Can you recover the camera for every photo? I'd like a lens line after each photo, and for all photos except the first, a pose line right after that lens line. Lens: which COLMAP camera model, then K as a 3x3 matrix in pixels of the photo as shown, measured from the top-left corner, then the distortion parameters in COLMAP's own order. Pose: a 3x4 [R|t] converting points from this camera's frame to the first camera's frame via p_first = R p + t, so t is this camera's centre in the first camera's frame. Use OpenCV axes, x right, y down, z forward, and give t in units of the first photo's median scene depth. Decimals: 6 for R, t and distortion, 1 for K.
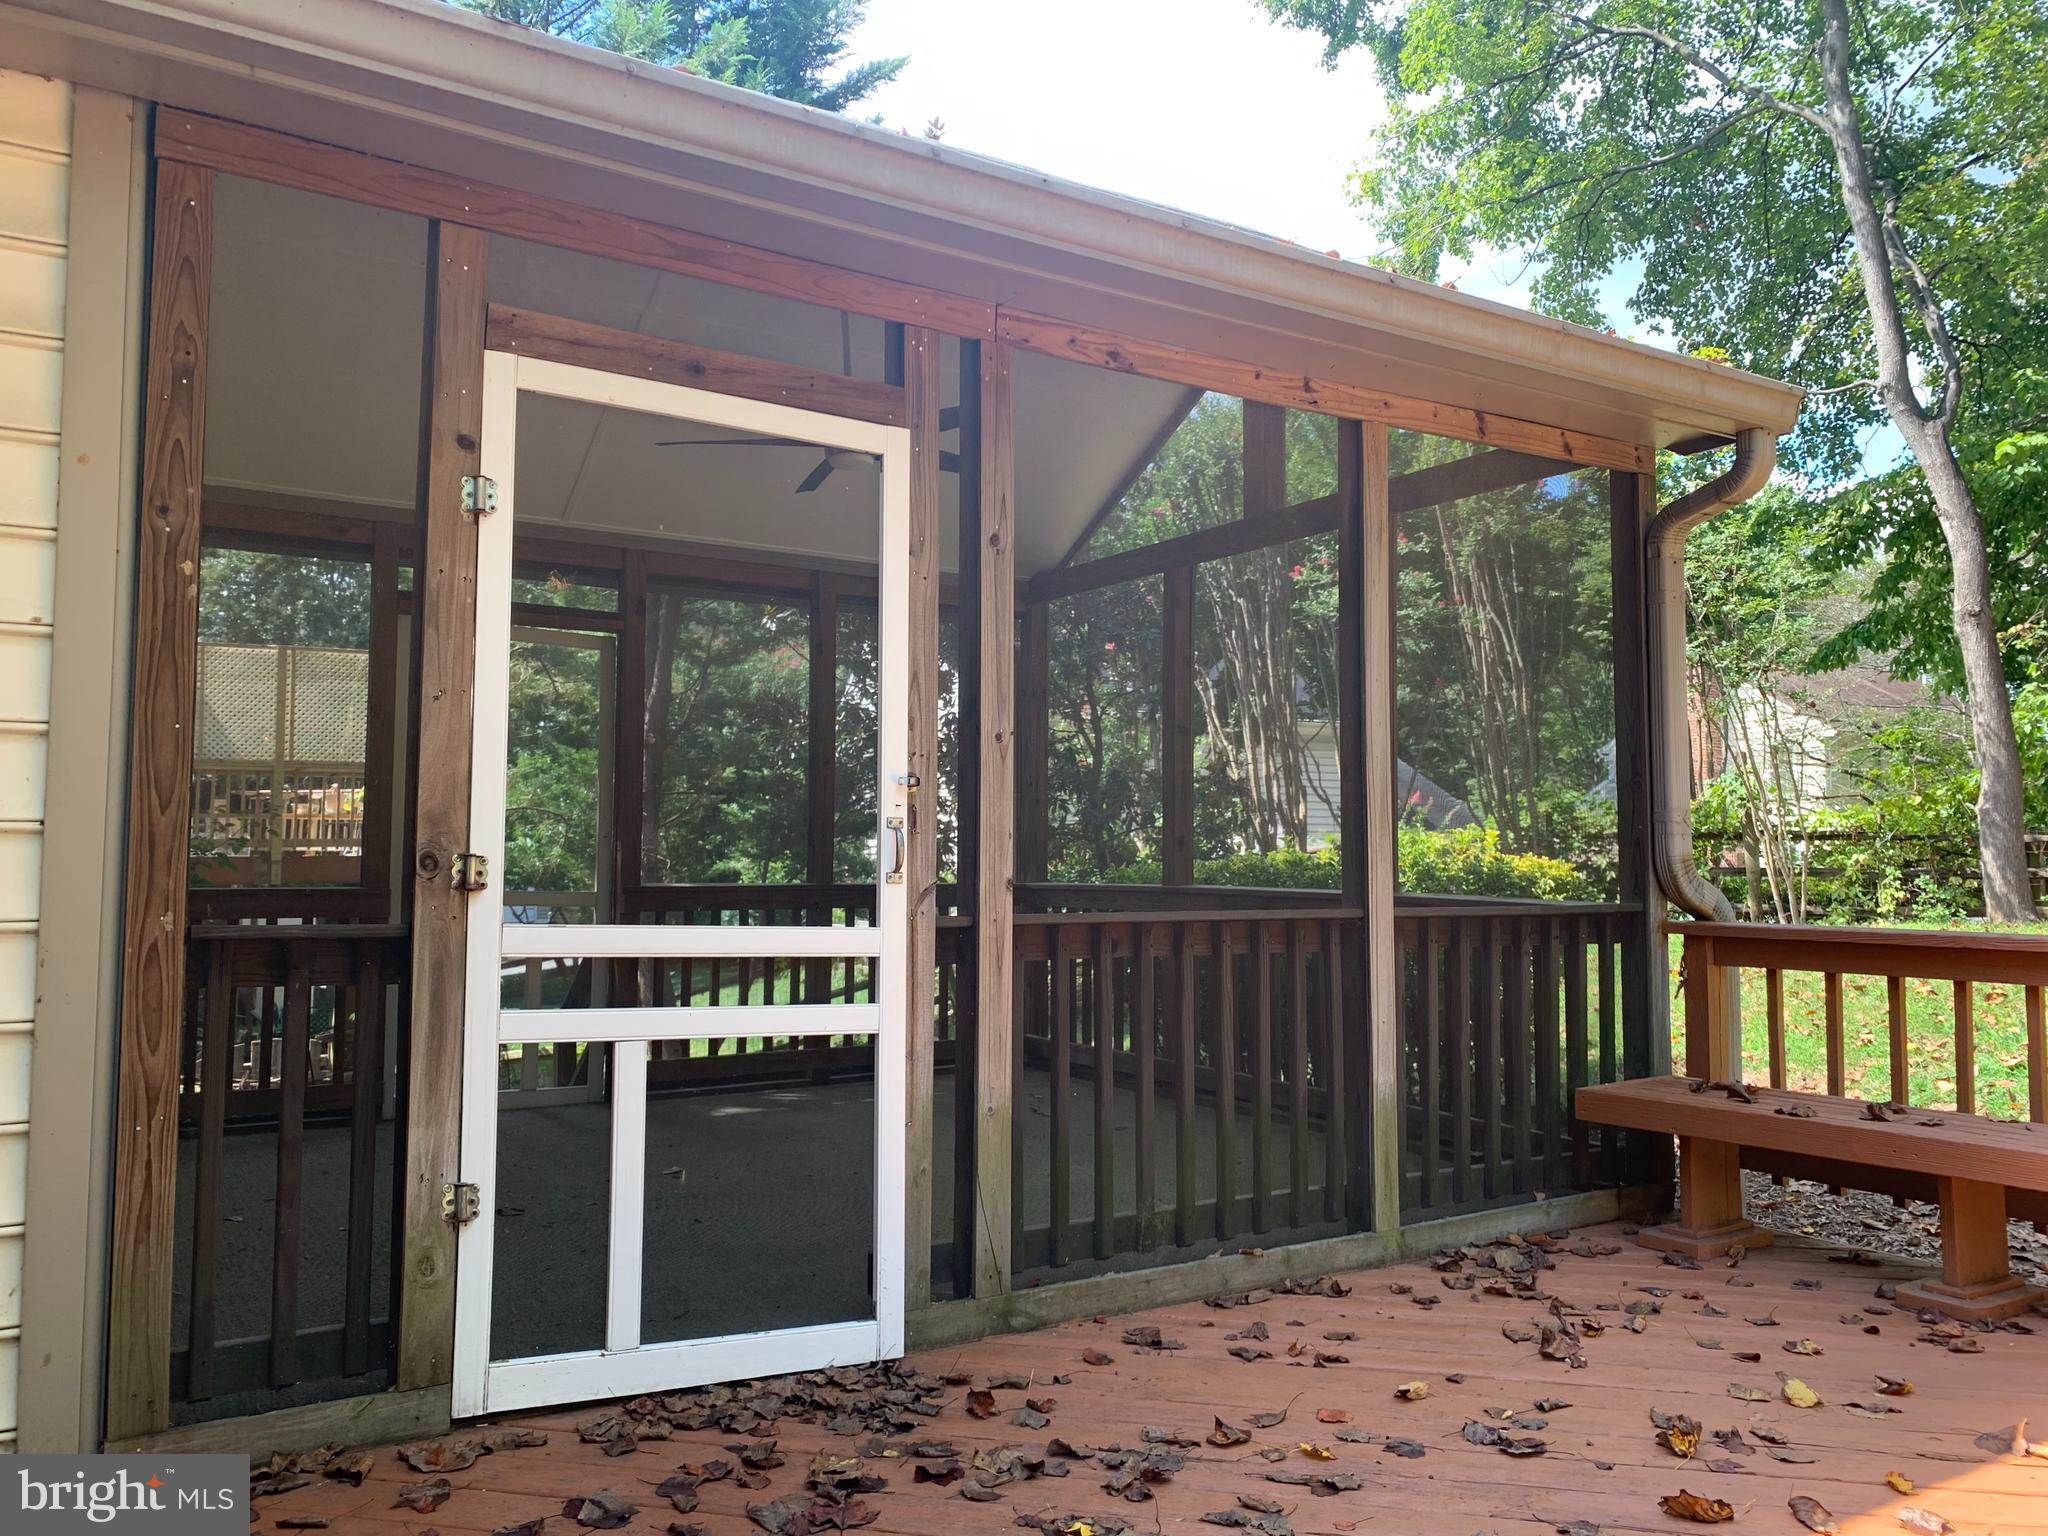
lens RADIAL K [[1561.8, 0, 1023.2], [0, 1561.8, 753.5], [0, 0, 1]] dist [0.034633, -0.034324]
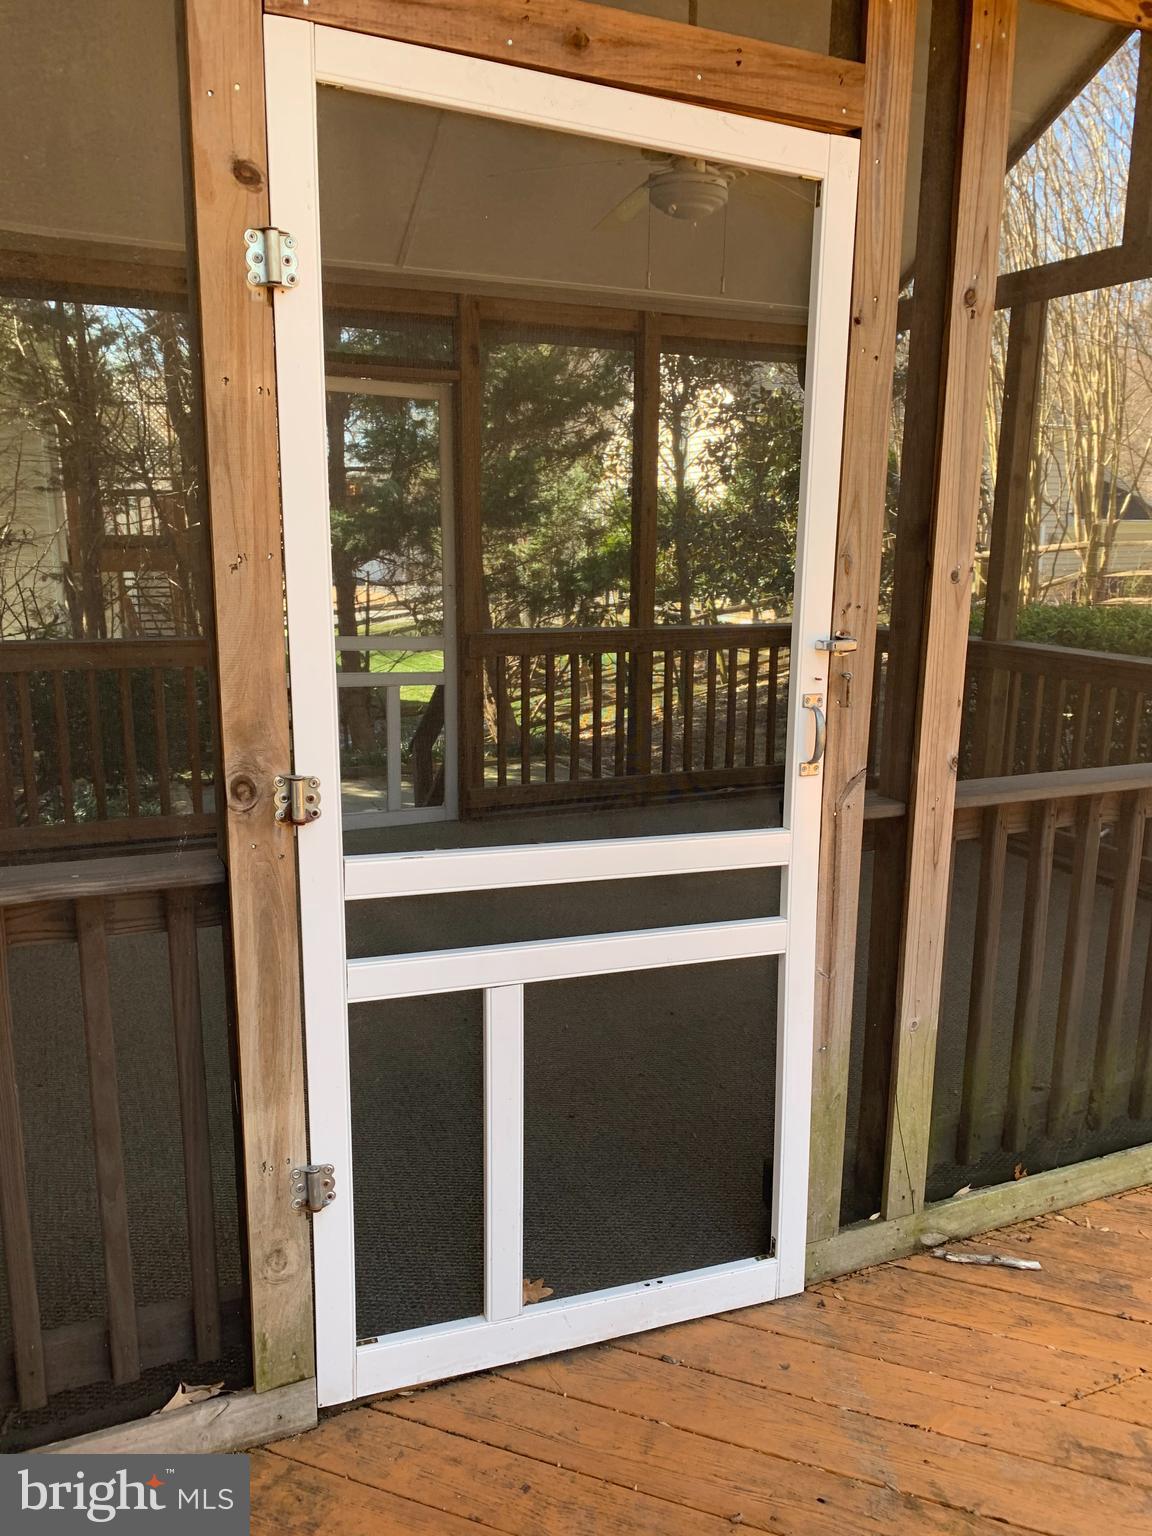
lens RADIAL K [[1171.4, 0, 577.4], [0, 1171.4, 775.0], [0, 0, 1]] dist [0.034633, -0.034324]
pose [[0.990158, 0.034648, -0.135595, -0.100971], [0.003450, 0.962533, 0.271143, -0.063525], [0.139909, -0.268943, 0.952940, 0.342471]]
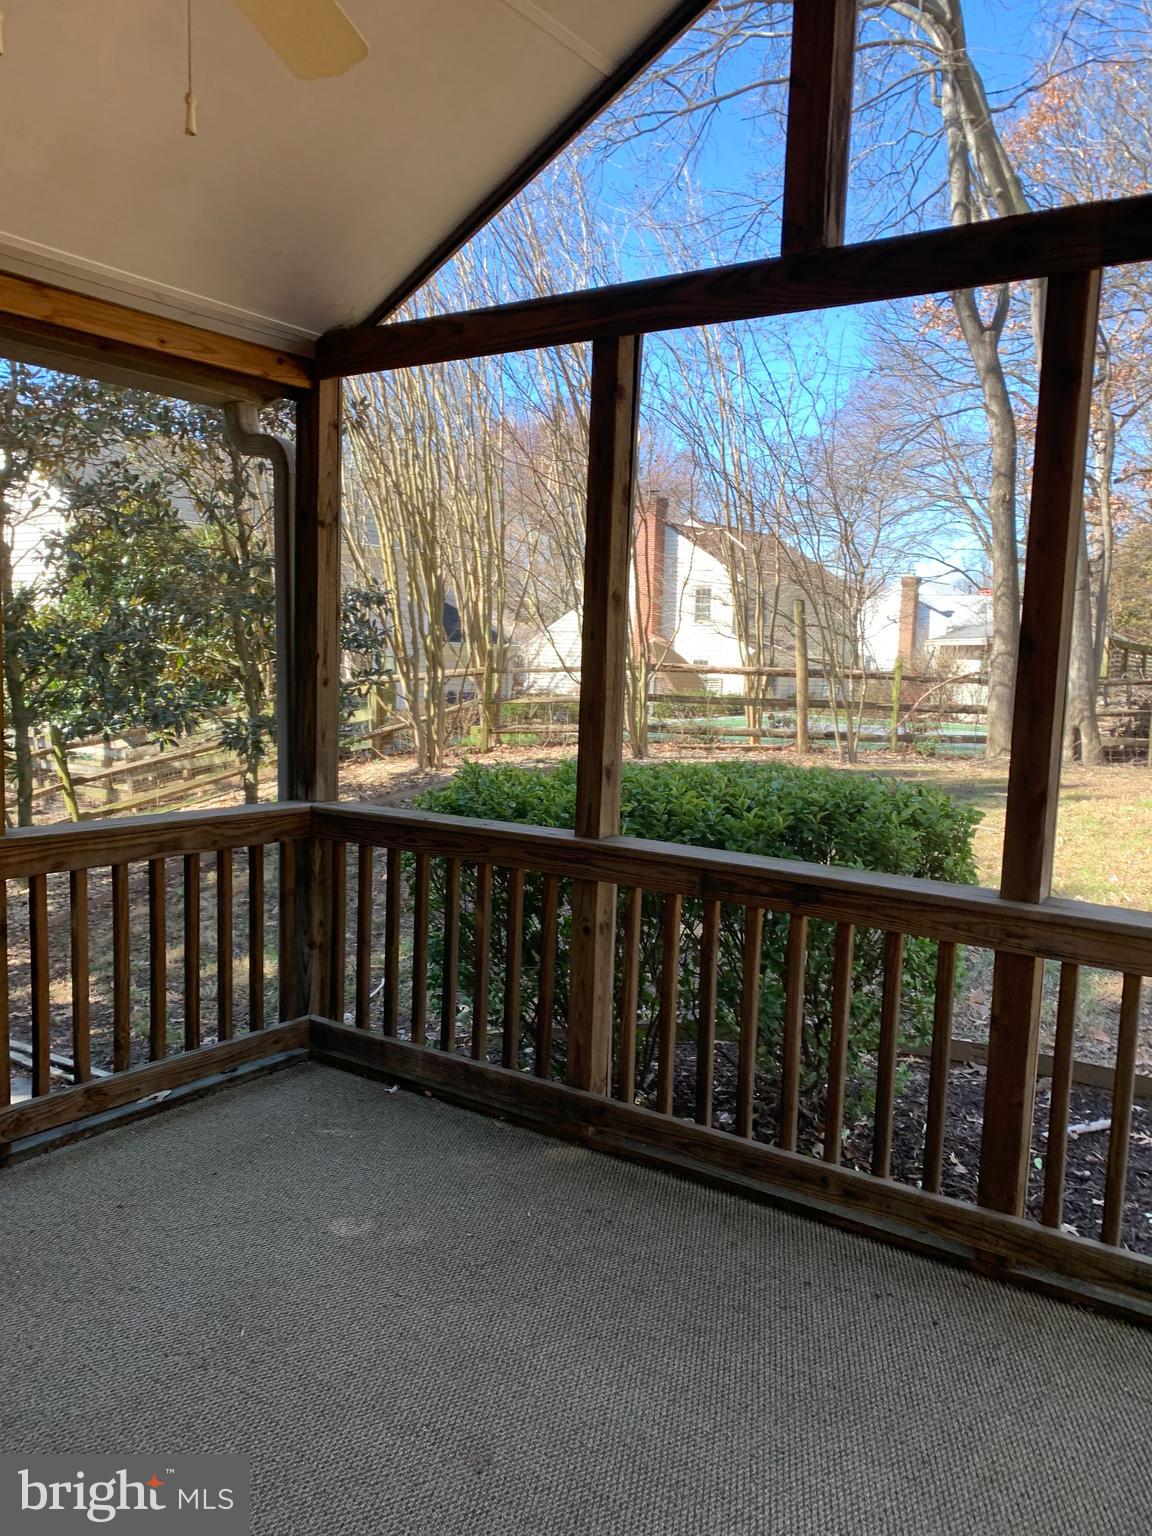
lens RADIAL K [[1171.4, 0, 574.8], [0, 1171.4, 768.9], [0, 0, 1]] dist [0.034633, -0.034324]
pose [[0.918588, -0.023653, 0.394508, -0.129586], [-0.043580, 0.986058, 0.160594, -0.052858], [-0.392806, -0.164713, 0.904750, 0.578272]]
